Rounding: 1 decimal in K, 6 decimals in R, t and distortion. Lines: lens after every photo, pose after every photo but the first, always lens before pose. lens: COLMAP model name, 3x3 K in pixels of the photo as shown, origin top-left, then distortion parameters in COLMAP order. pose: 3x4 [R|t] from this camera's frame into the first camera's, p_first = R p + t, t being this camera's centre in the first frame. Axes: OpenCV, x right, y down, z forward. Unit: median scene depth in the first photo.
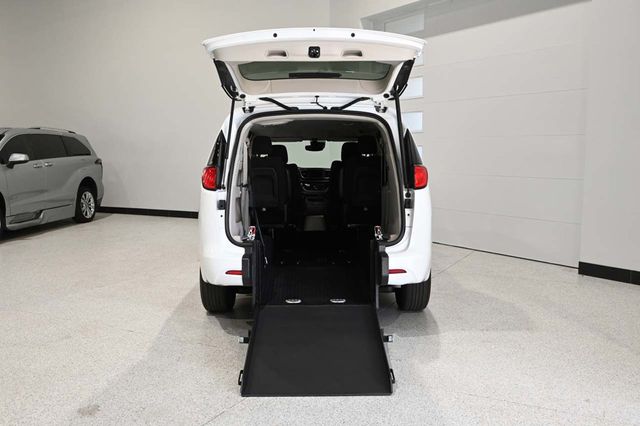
lens RADIAL K [[614.9, 0, 317.9], [0, 614.9, 214.3], [0, 0, 1]] dist [0.006510, 0.000000]
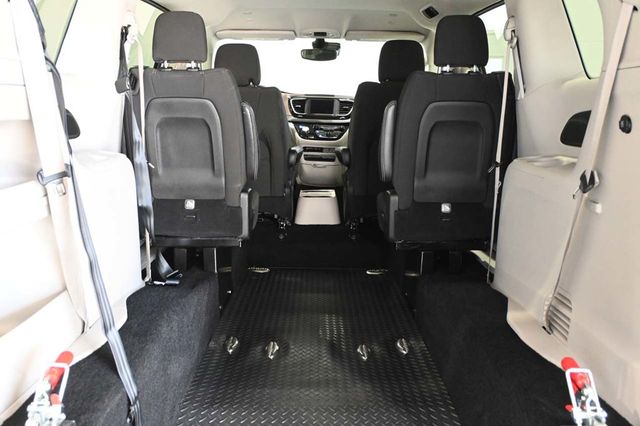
lens RADIAL K [[614.9, 0, 319.8], [0, 614.9, 211.8], [0, 0, 1]] dist [0.006510, 0.000000]
pose [[0.999881, 0.015398, -0.000124, -0.003242], [-0.015256, 0.991672, 0.127881, -0.044681], [0.002092, -0.127864, 0.991789, 0.486134]]
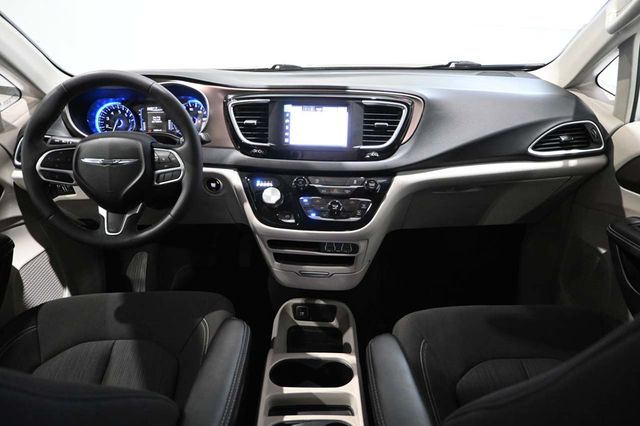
lens RADIAL K [[439.7, 0, 320.2], [0, 439.7, 214.1], [0, 0, 1]] dist [0.005374, -0.001182]
pose [[0.999743, -0.015465, -0.016560, 0.000451], [0.020383, 0.933050, 0.359169, -0.087743], [0.009897, -0.359414, 0.933126, 0.866763]]
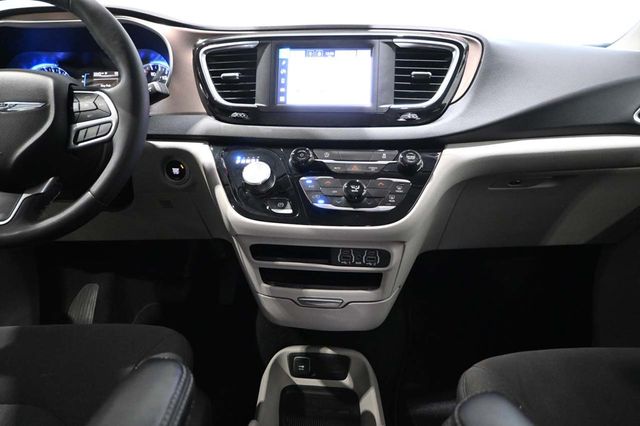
lens RADIAL K [[439.7, 0, 322.3], [0, 439.7, 213.8], [0, 0, 1]] dist [0.005374, -0.001182]
pose [[0.999852, -0.012088, -0.012213, -0.002384], [0.014569, 0.973197, 0.229513, -0.058580], [0.009111, -0.229657, 0.973229, 0.905016]]
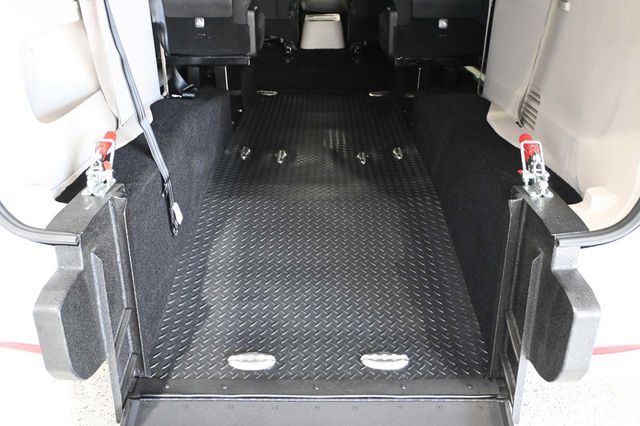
lens RADIAL K [[614.9, 0, 320.5], [0, 614.9, 214.0], [0, 0, 1]] dist [0.006510, 0.000000]
pose [[0.999893, 0.009902, -0.010730, -0.000001], [-0.005133, 0.926390, 0.376531, -0.036853], [0.013668, -0.376436, 0.926342, 0.452462]]
